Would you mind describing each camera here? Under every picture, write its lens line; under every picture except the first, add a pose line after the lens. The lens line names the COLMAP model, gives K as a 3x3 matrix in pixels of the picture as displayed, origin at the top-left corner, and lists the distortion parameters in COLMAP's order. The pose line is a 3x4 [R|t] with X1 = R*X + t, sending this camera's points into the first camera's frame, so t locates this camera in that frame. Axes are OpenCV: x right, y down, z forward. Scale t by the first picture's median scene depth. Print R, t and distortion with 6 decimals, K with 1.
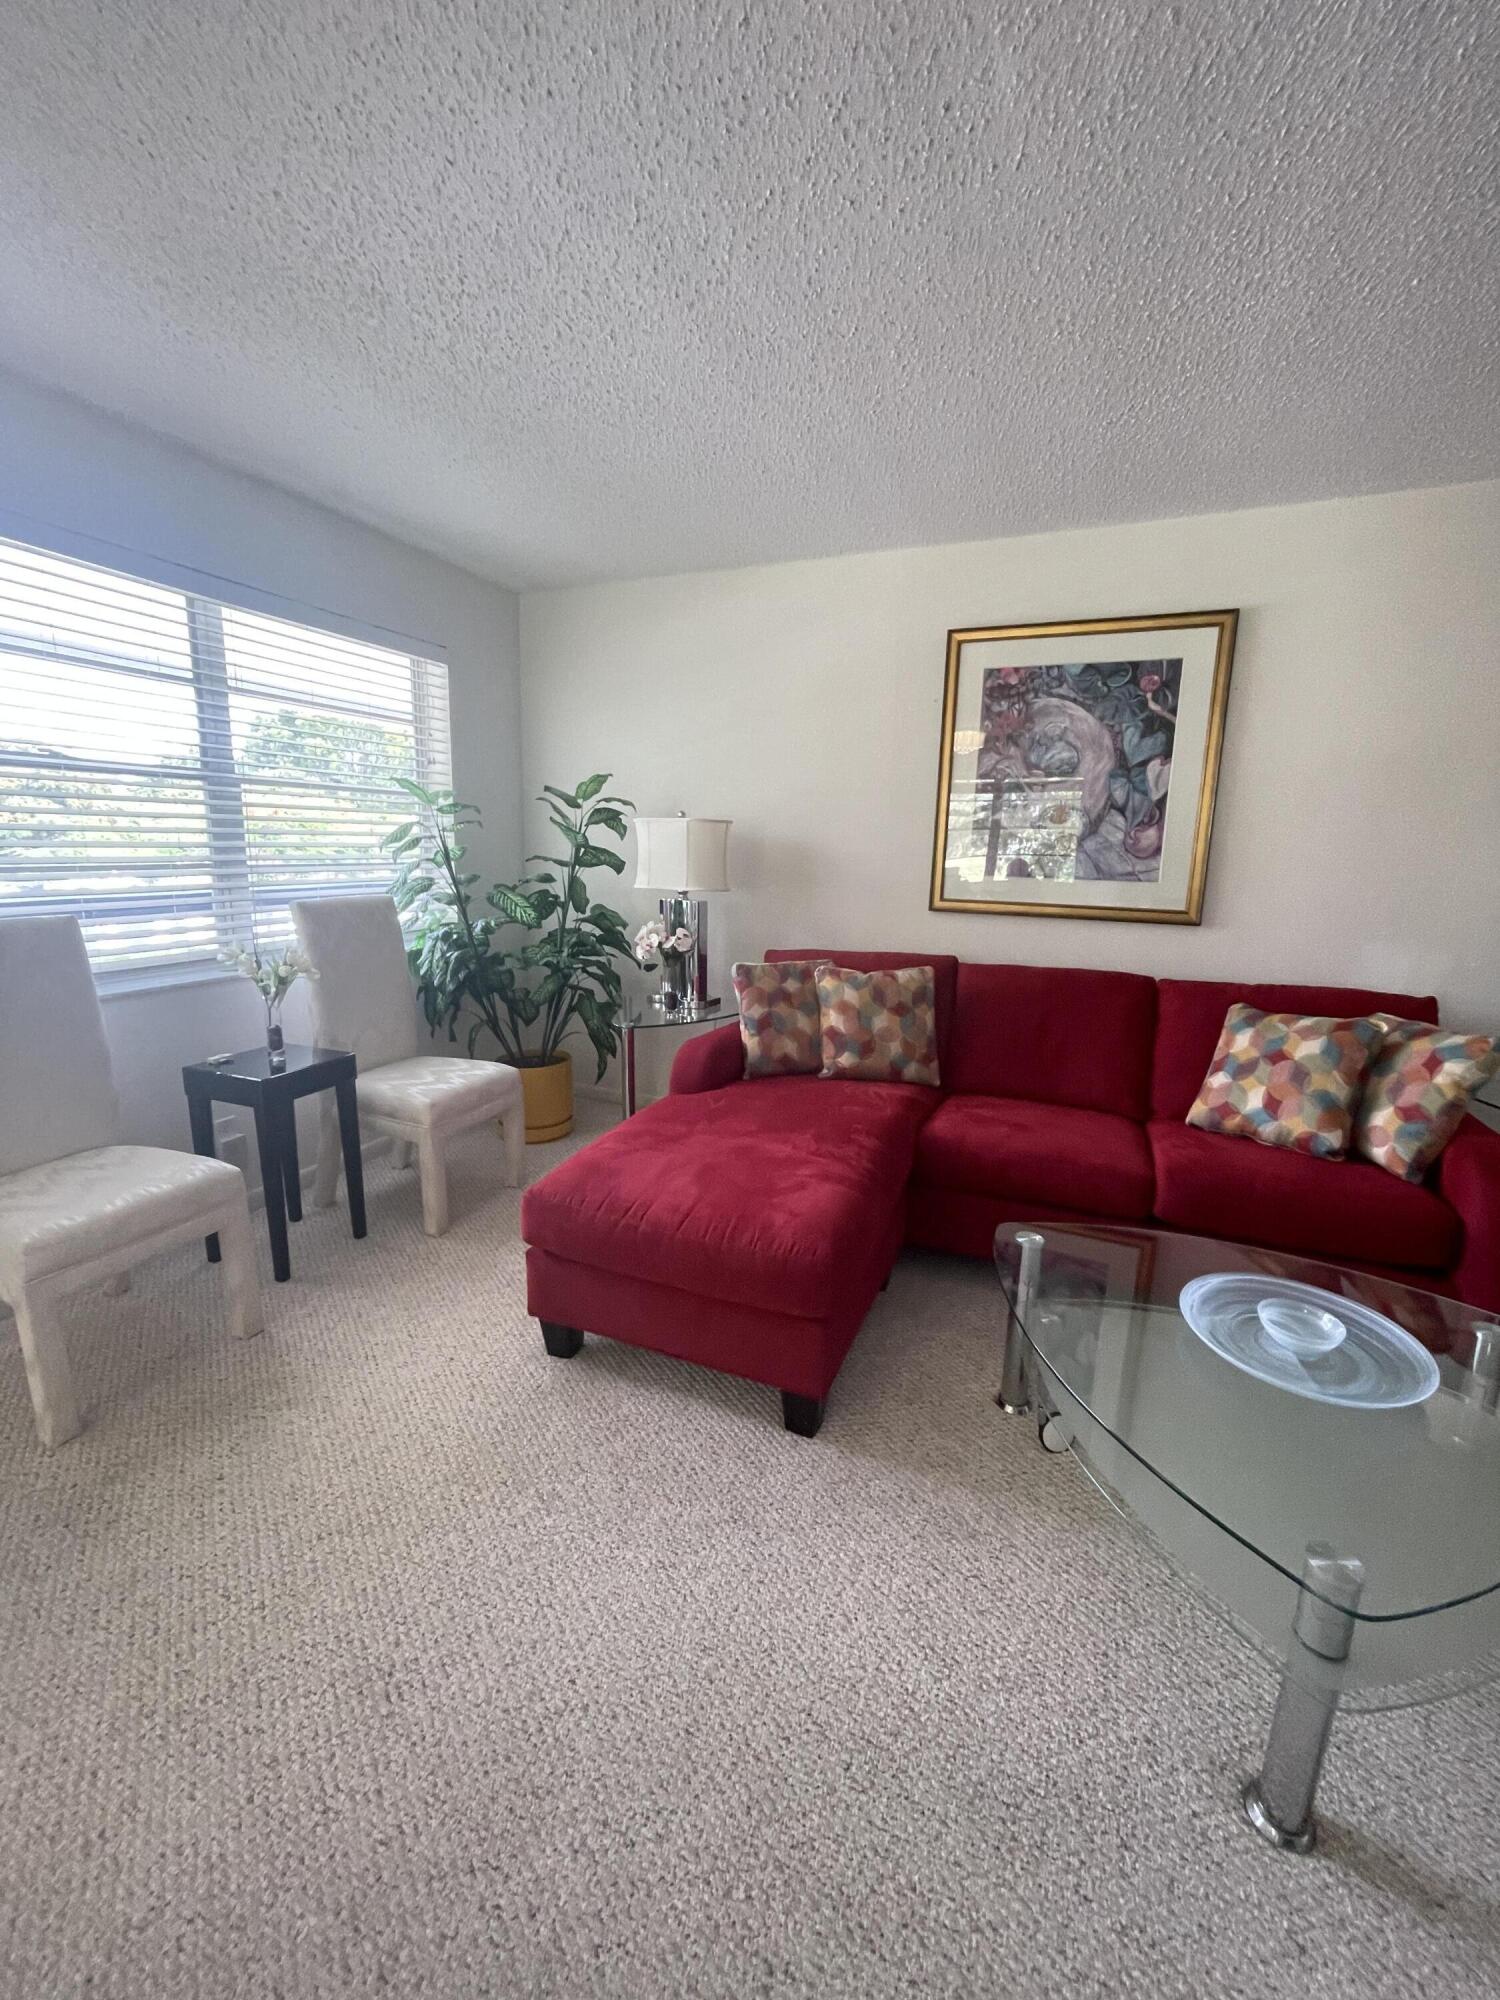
lens RADIAL K [[803.7, 0, 743.8], [0, 803.7, 986.1], [0, 0, 1]] dist [-0.006790, 0.000441]
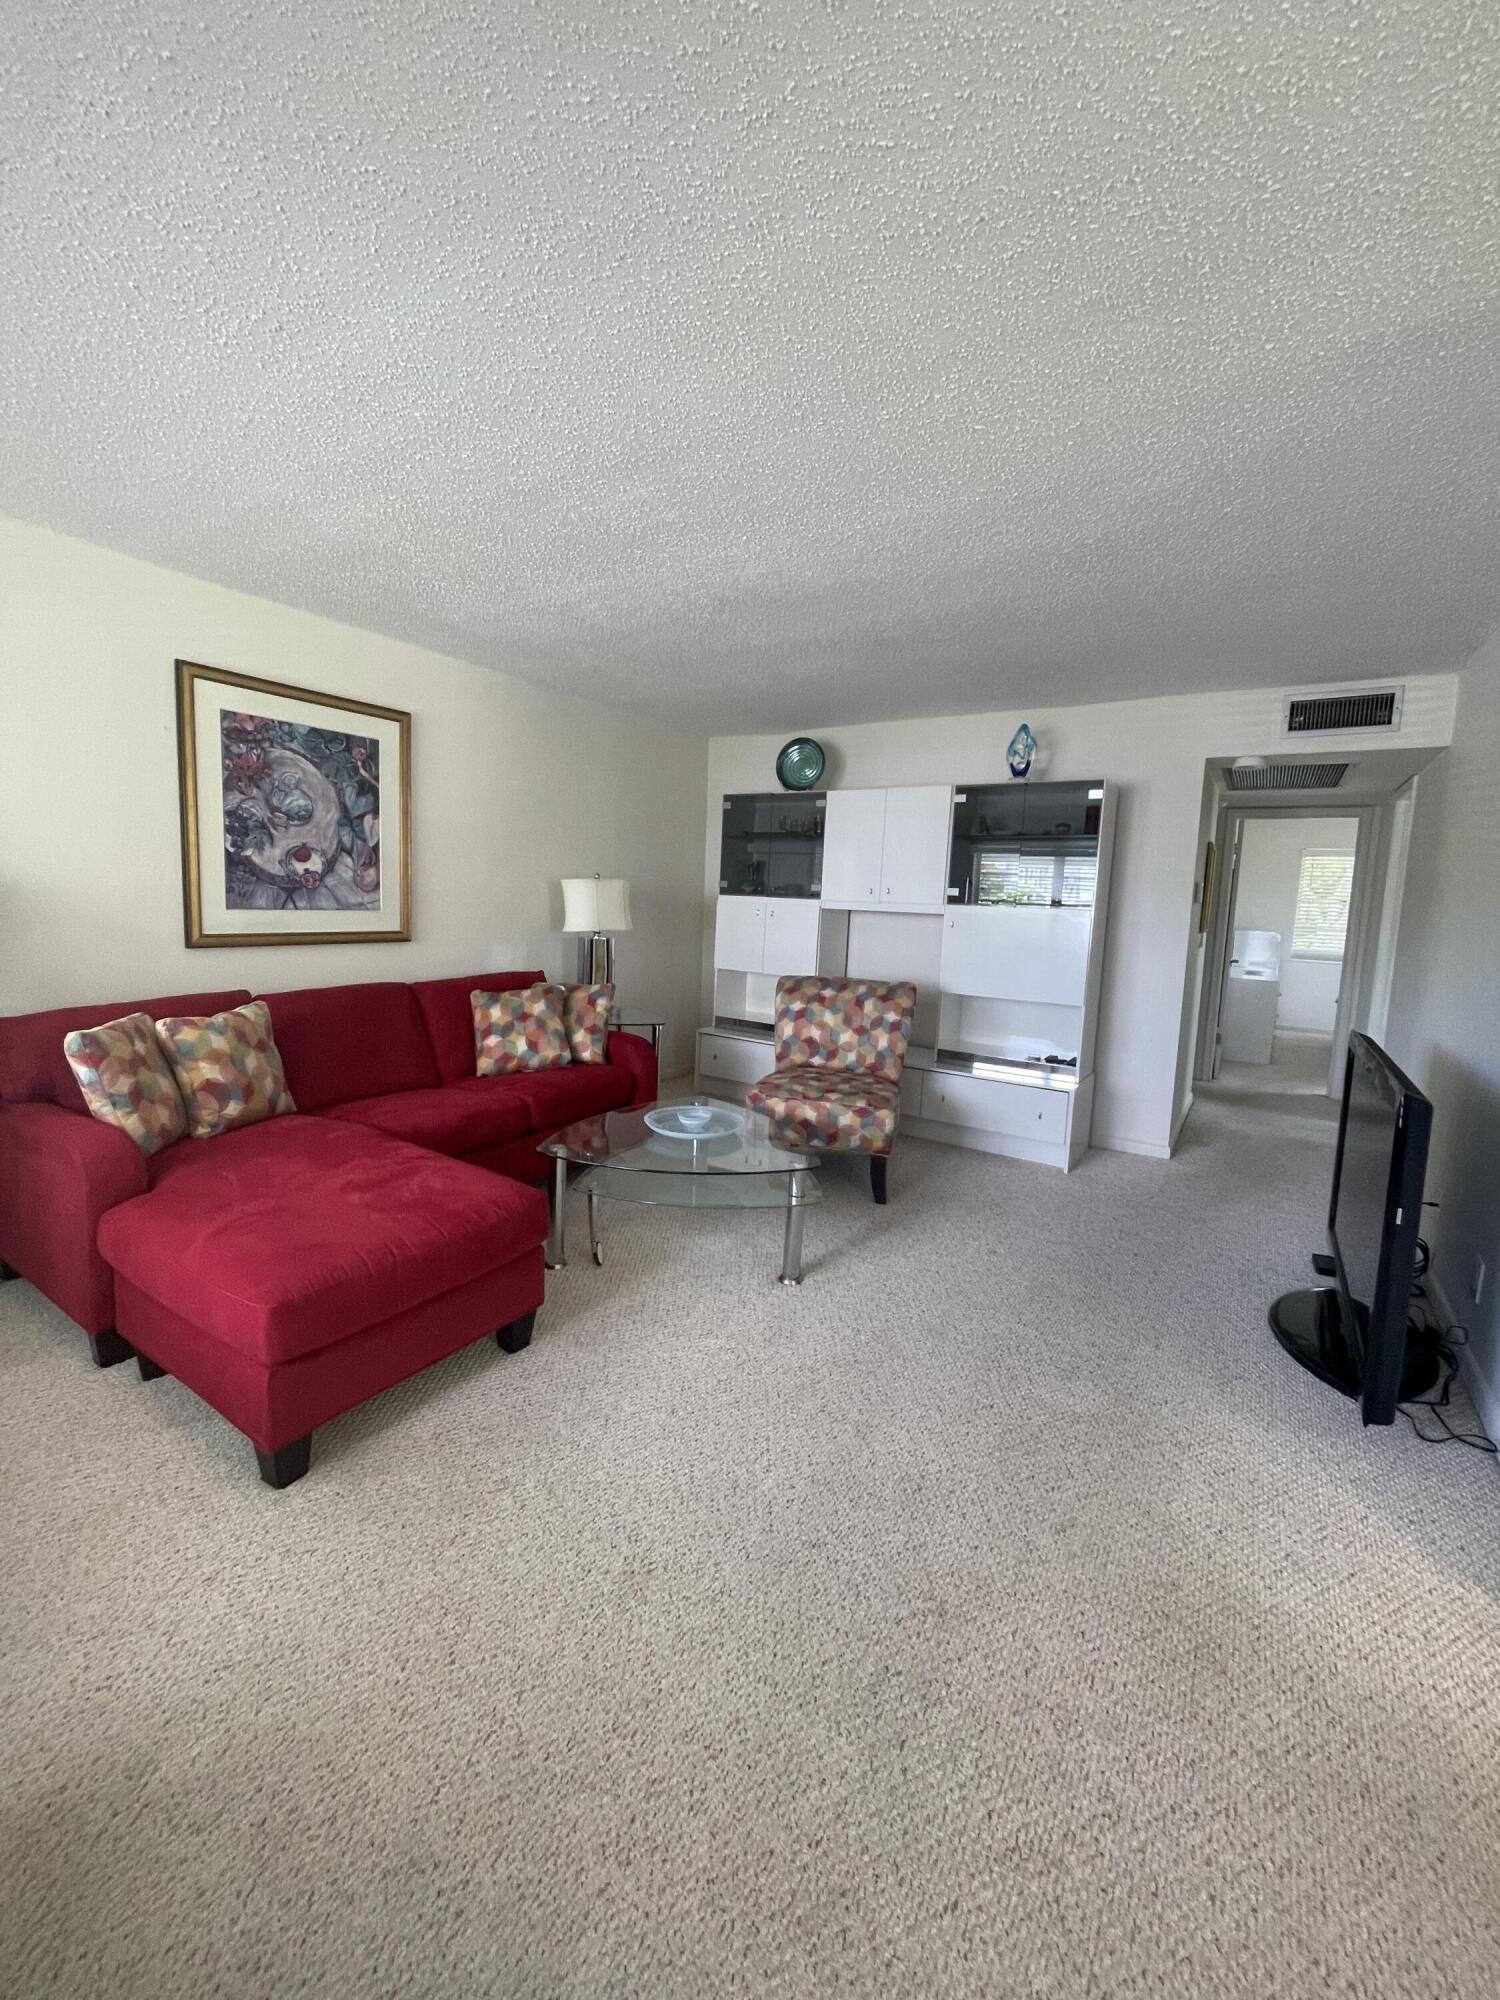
lens RADIAL K [[803.7, 0, 743.8], [0, 803.7, 986.1], [0, 0, 1]] dist [-0.006790, 0.000441]
pose [[0.172451, -0.129452, 0.976475, -0.658436], [0.144018, 0.983987, 0.105014, -0.062159], [-0.974433, 0.122520, 0.188333, 0.211643]]
